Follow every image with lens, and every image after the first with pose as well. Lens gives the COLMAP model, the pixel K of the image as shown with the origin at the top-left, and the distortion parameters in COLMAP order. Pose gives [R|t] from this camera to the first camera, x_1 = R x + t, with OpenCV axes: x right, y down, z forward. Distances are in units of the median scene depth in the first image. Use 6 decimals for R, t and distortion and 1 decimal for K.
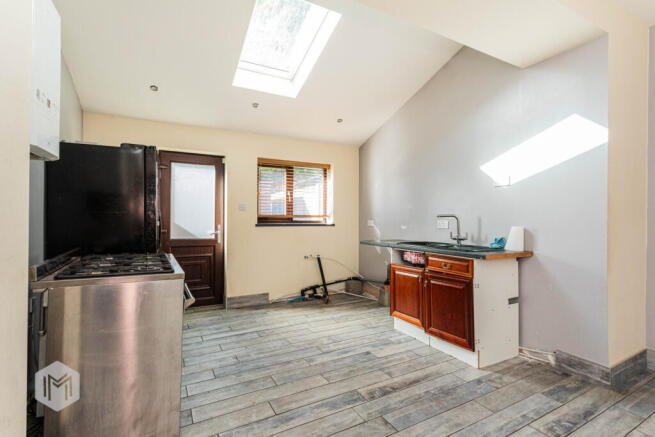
lens RADIAL K [[321.6, 0, 328.2], [0, 321.6, 217.1], [0, 0, 1]] dist [0.001136, -0.000418]
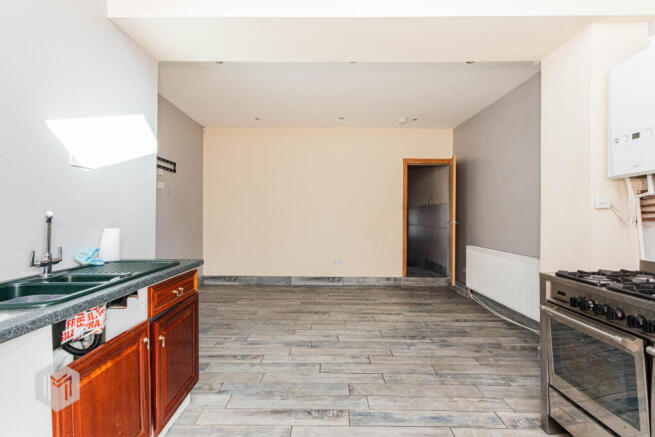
lens RADIAL K [[321.6, 0, 326.6], [0, 321.6, 216.8], [0, 0, 1]] dist [0.001136, -0.000418]
pose [[-0.876591, -0.011627, 0.481096, -0.255985], [-0.008811, 0.999928, 0.008111, -0.010834], [-0.481156, 0.002871, -0.876630, 1.747275]]
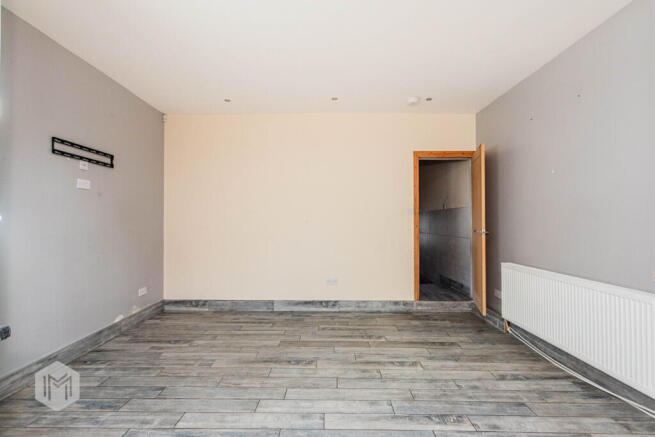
lens RADIAL K [[321.6, 0, 326.9], [0, 321.6, 218.6], [0, 0, 1]] dist [0.001136, -0.000418]
pose [[-0.873817, 0.001043, 0.486253, -0.067741], [-0.002100, 0.999980, -0.005918, -0.017209], [-0.486250, -0.006193, -0.873798, 1.263225]]
